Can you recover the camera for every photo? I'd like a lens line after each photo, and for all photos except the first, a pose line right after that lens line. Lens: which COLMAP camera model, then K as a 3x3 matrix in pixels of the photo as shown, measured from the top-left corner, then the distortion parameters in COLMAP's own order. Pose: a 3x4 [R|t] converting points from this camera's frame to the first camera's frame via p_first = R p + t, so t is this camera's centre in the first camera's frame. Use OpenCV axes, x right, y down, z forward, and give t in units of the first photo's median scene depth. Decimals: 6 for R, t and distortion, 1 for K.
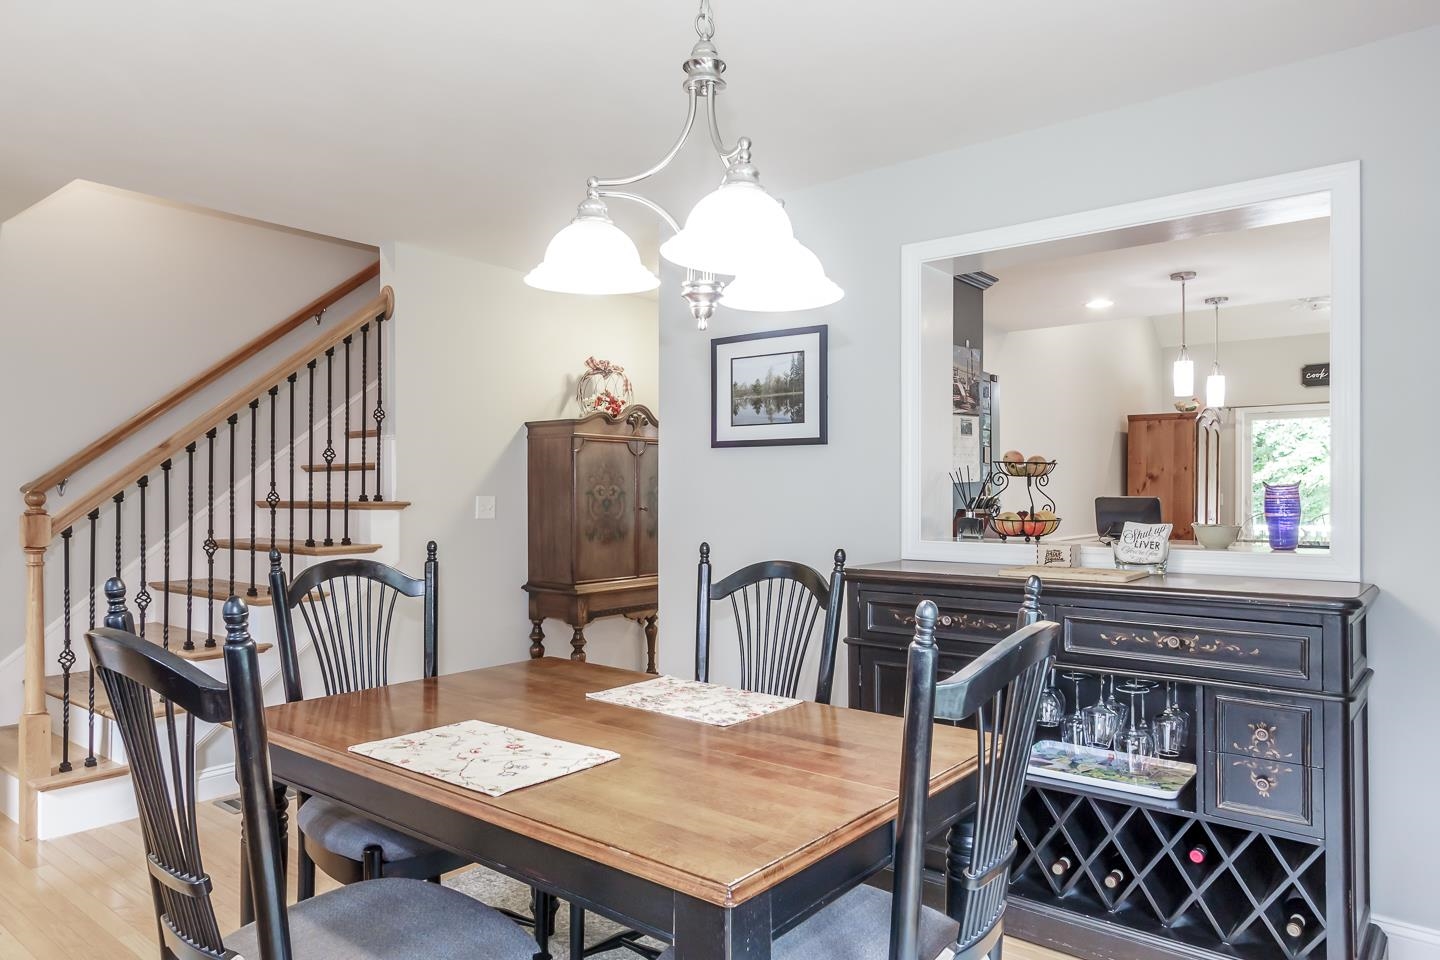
lens RADIAL K [[947.1, 0, 713.0], [0, 947.1, 491.5], [0, 0, 1]] dist [0.004821, 0.000583]
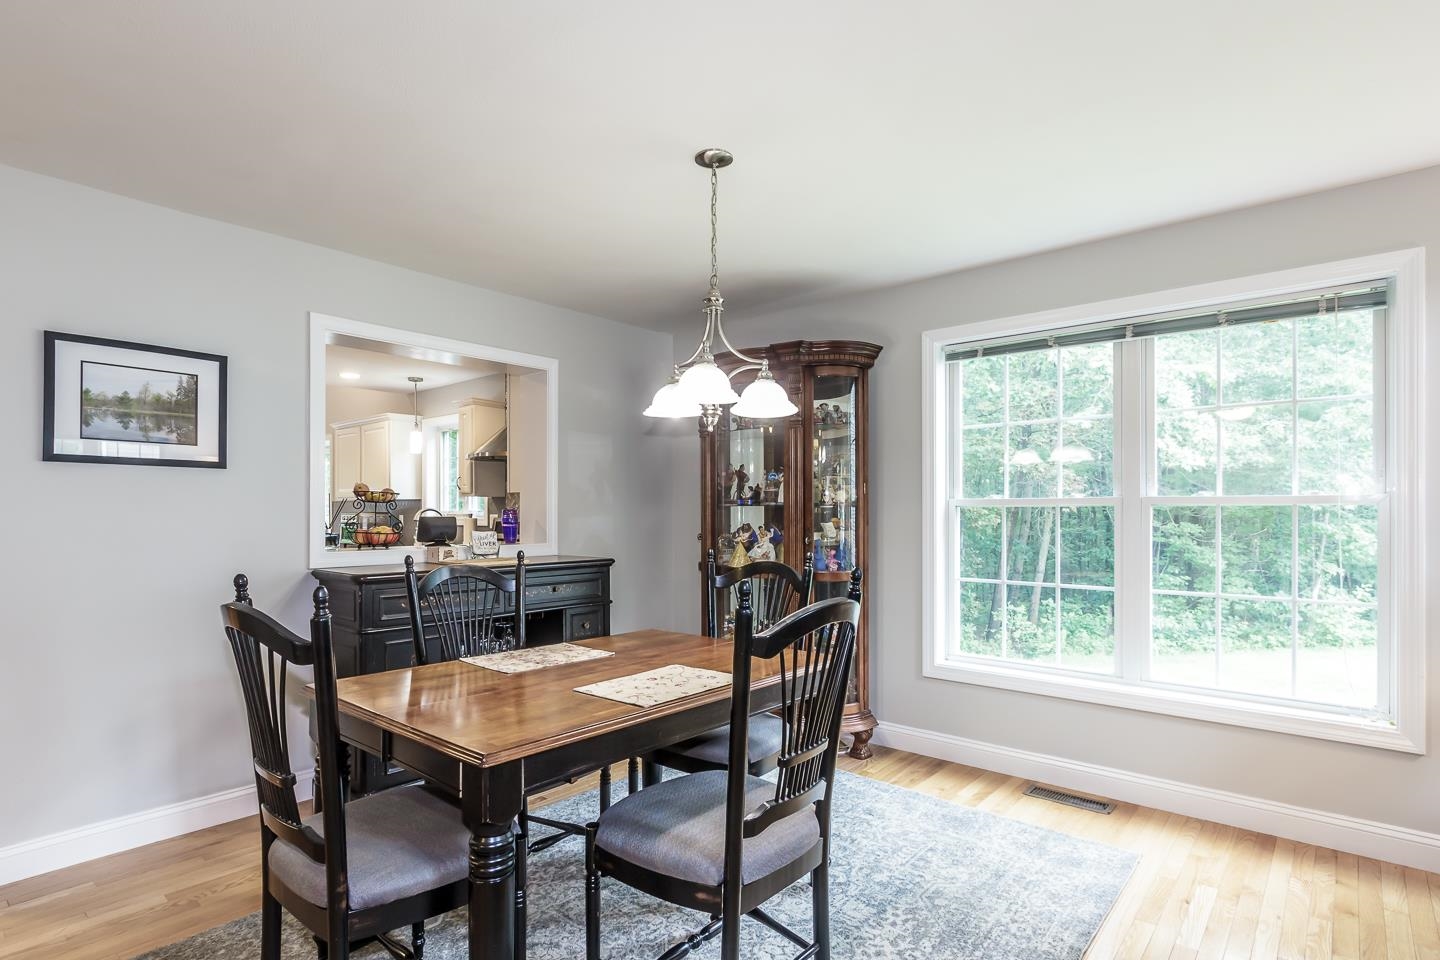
lens RADIAL K [[734.9, 0, 727.5], [0, 734.9, 505.4], [0, 0, 1]] dist [0.004301, -0.001544]
pose [[0.015377, 0.010343, 0.999828, -0.673799], [-0.001767, 0.999945, -0.010317, -0.001216], [-0.999880, -0.001608, 0.015395, 0.410199]]
